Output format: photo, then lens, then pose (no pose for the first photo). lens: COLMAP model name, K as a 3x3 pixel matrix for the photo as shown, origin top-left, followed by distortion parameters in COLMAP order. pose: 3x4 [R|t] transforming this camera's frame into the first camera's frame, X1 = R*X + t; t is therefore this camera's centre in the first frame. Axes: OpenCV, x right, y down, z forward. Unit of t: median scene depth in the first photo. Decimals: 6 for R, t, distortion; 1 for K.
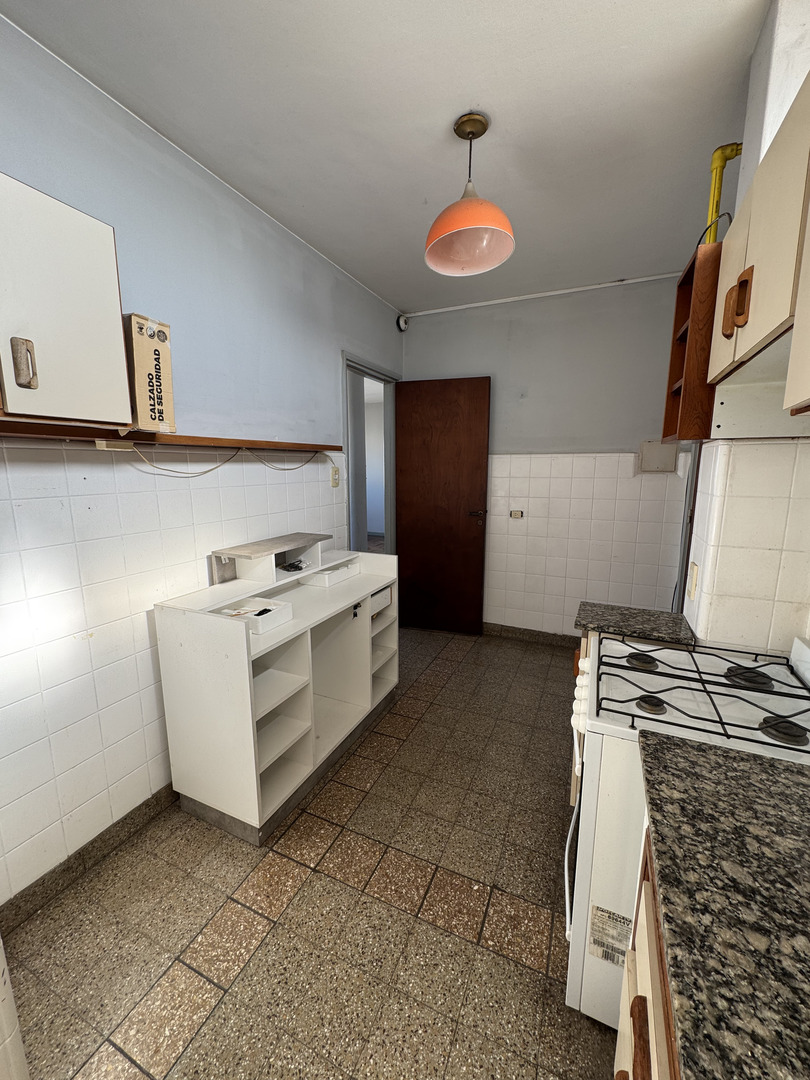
lens RADIAL K [[428.8, 0, 404.9], [0, 428.8, 539.5], [0, 0, 1]] dist [-0.004006, 0.000780]
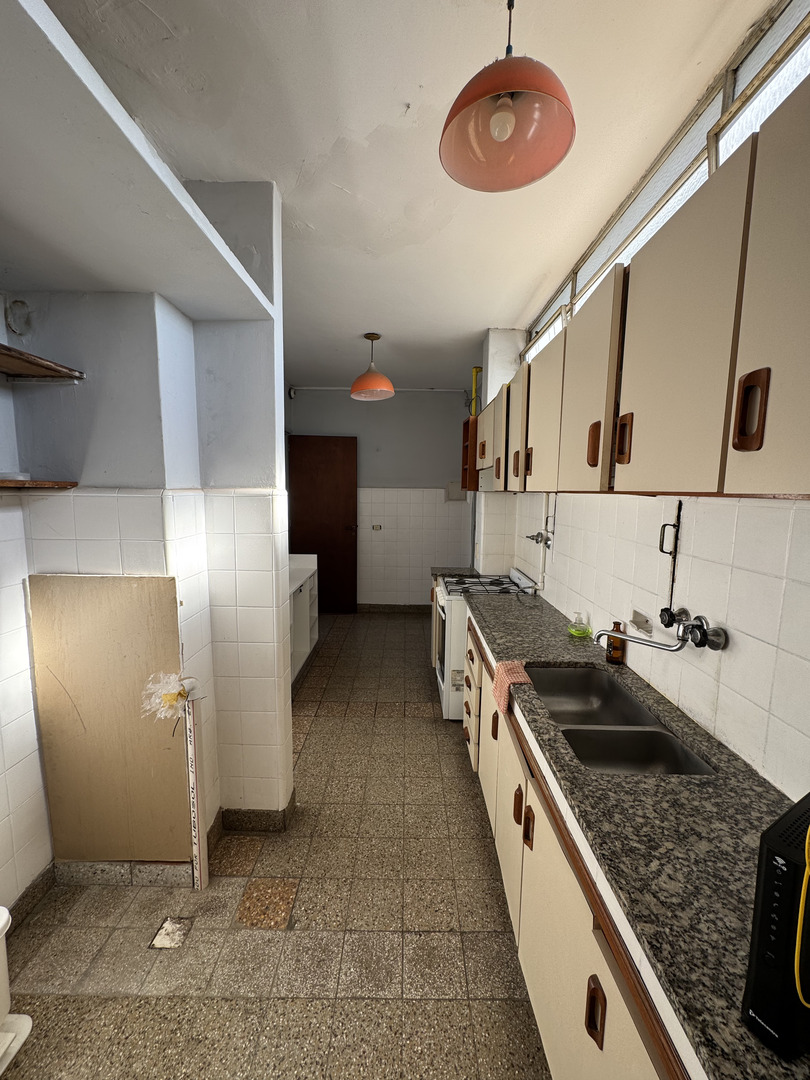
lens RADIAL K [[428.8, 0, 404.9], [0, 428.8, 539.5], [0, 0, 1]] dist [-0.004006, 0.000780]
pose [[0.911799, -0.036705, 0.408993, -0.603423], [0.056250, 0.997773, -0.035858, 0.095889], [-0.406766, 0.055702, 0.911833, -0.922815]]
